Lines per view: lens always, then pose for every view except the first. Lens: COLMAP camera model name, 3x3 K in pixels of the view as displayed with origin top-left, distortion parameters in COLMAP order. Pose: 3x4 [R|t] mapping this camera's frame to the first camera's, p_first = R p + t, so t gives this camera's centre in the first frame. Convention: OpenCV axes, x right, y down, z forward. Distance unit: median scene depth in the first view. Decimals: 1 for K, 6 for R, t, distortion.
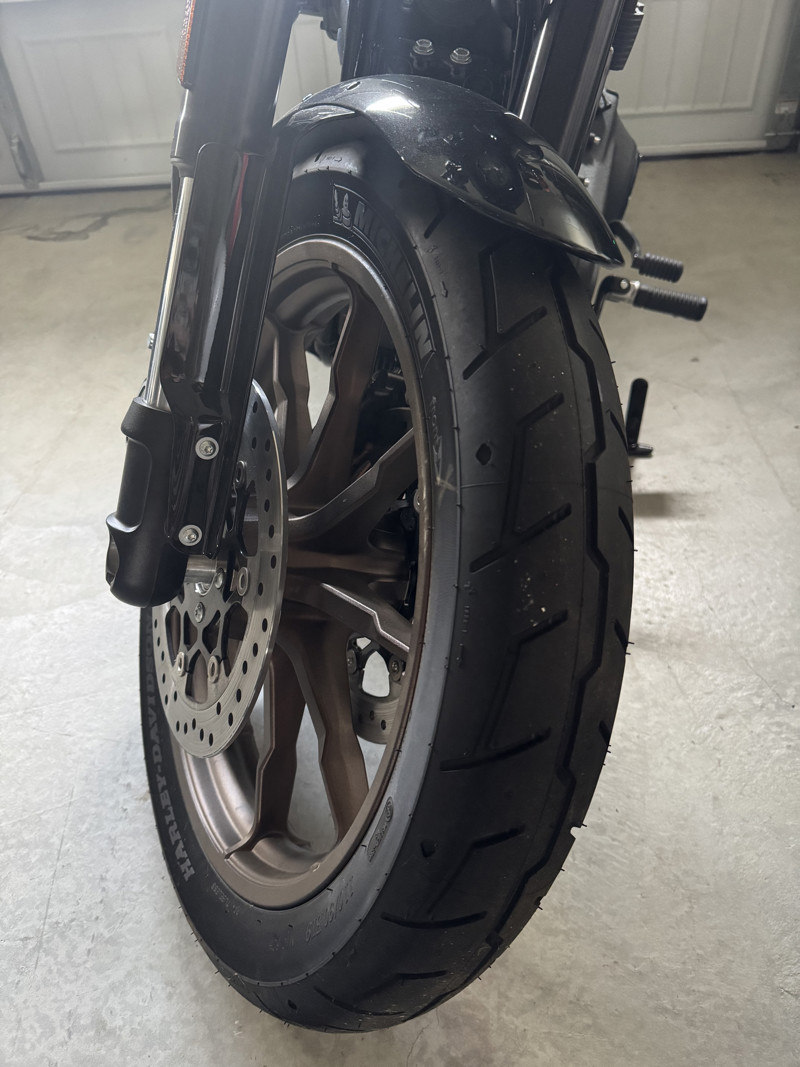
lens RADIAL K [[748.4, 0, 400.0], [0, 748.4, 533.5], [0, 0, 1]] dist [0.057981, -0.087132]
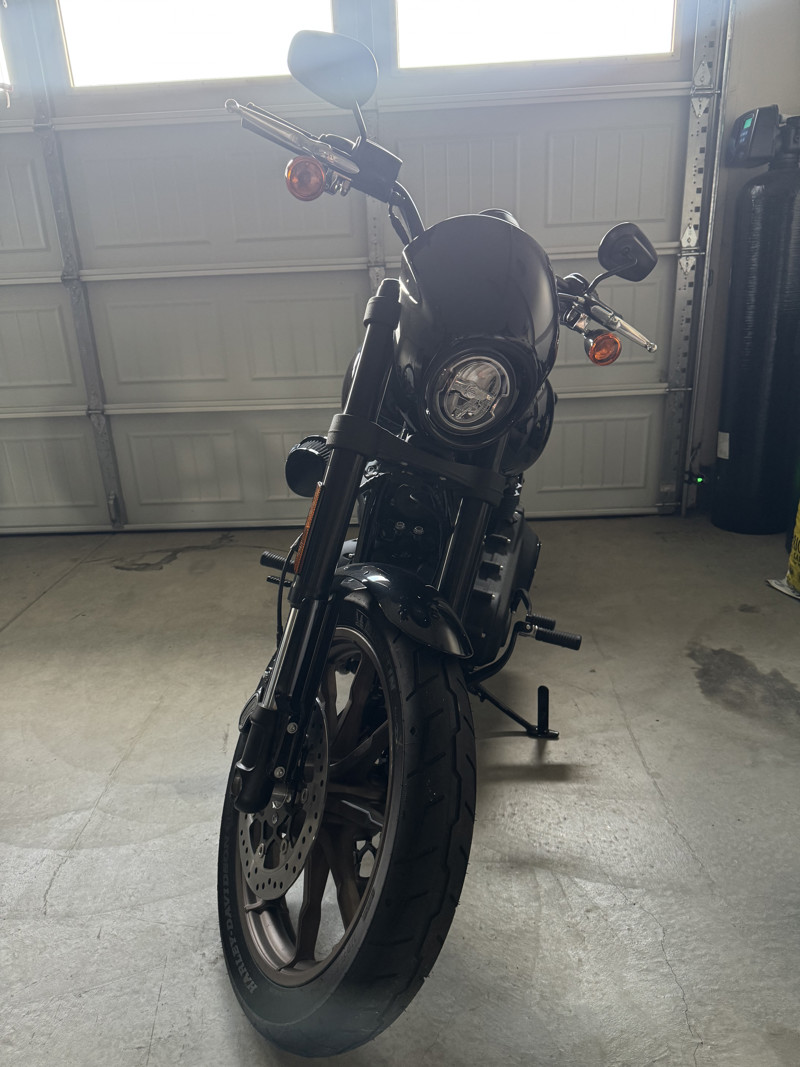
lens RADIAL K [[748.4, 0, 400.0], [0, 748.4, 533.5], [0, 0, 1]] dist [0.057981, -0.087132]
pose [[0.999886, 0.014688, 0.003440, 0.018343], [-0.012429, 0.931329, -0.363968, 0.079602], [-0.008549, 0.363883, 0.931405, -0.651923]]
